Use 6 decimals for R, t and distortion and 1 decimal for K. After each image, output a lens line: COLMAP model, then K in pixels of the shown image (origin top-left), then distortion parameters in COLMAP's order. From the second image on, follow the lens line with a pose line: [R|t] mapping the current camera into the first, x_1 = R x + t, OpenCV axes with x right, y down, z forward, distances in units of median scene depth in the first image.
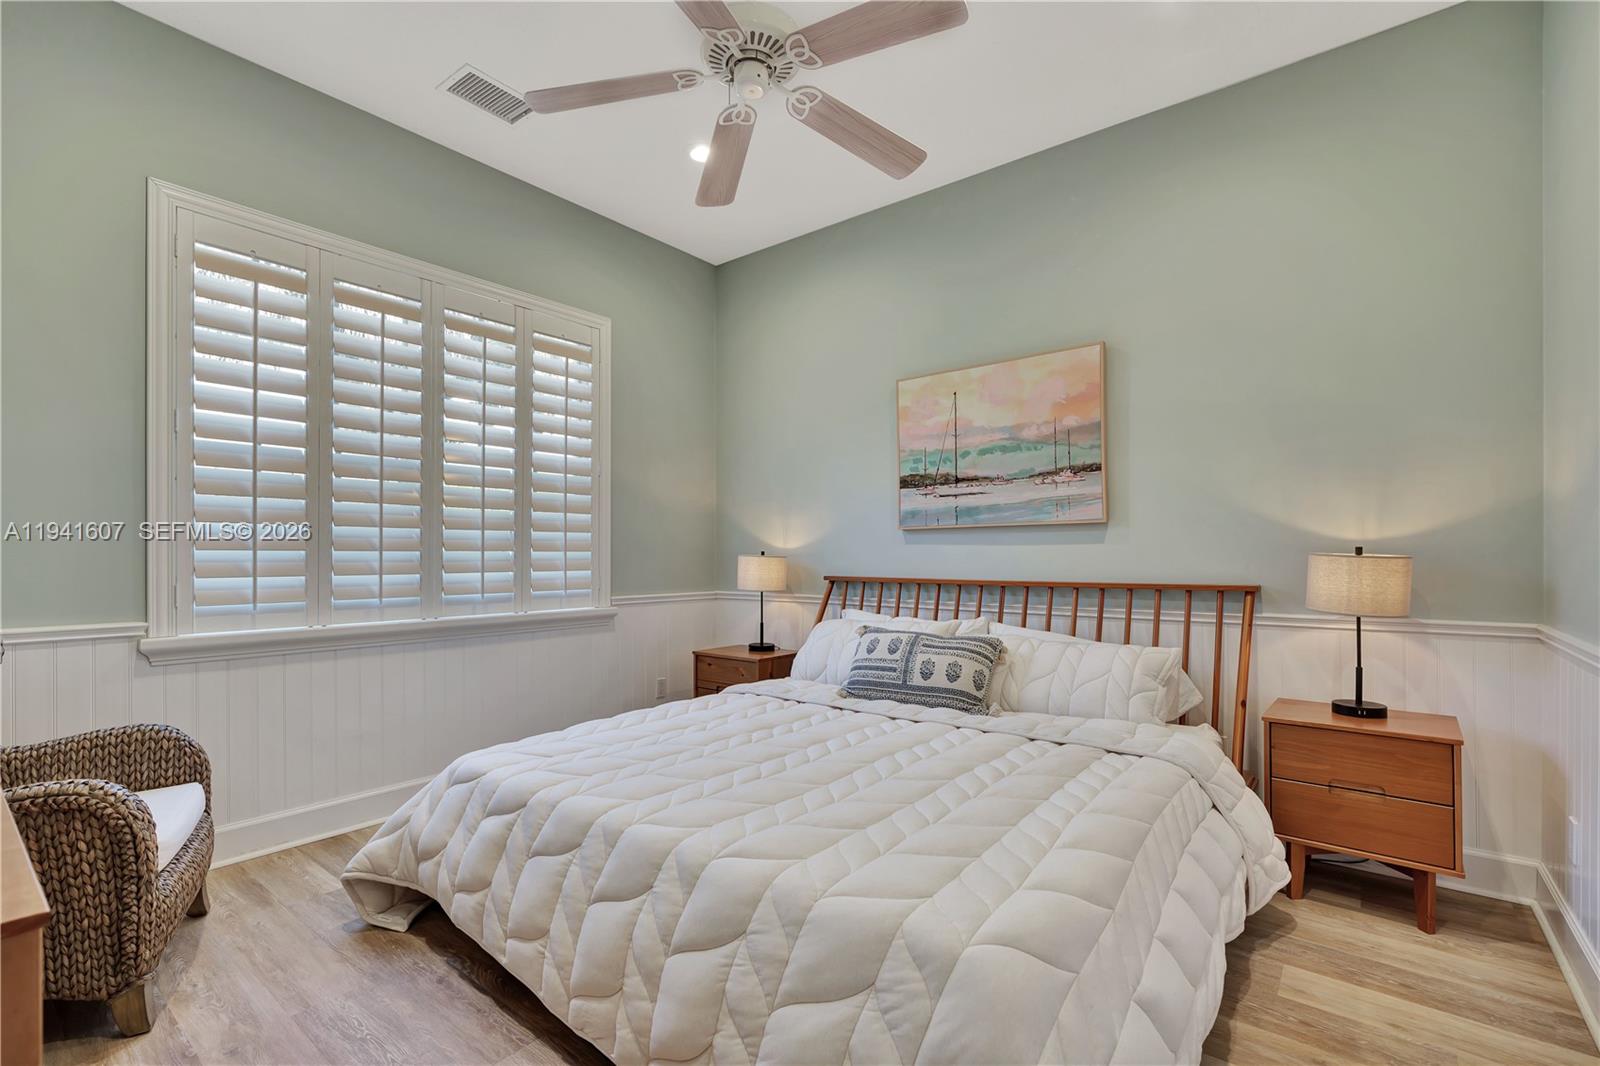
lens RADIAL K [[731.0, 0, 804.5], [0, 731.0, 536.9], [0, 0, 1]] dist [-0.002982, 0.000043]
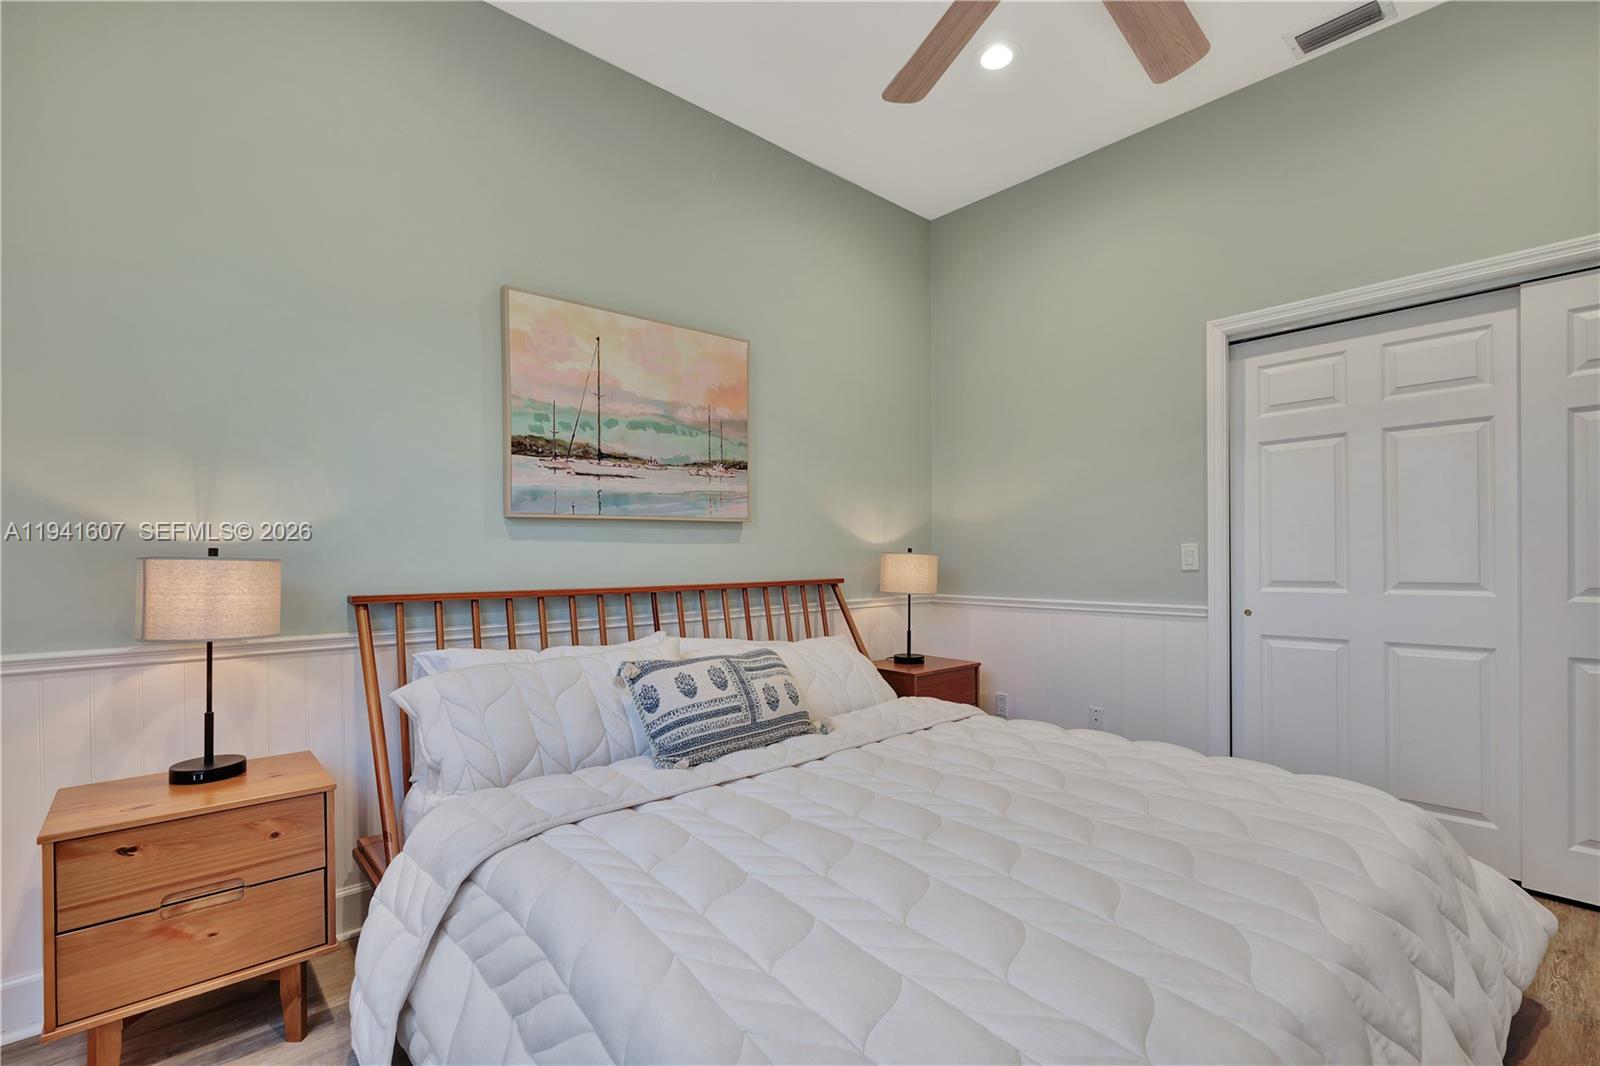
lens RADIAL K [[731.0, 0, 804.5], [0, 731.0, 536.9], [0, 0, 1]] dist [-0.002982, 0.000043]
pose [[0.154105, 0.023917, 0.987765, -0.509829], [-0.016669, 0.999628, -0.021604, 0.019077], [-0.987914, -0.013136, 0.154447, 0.694801]]
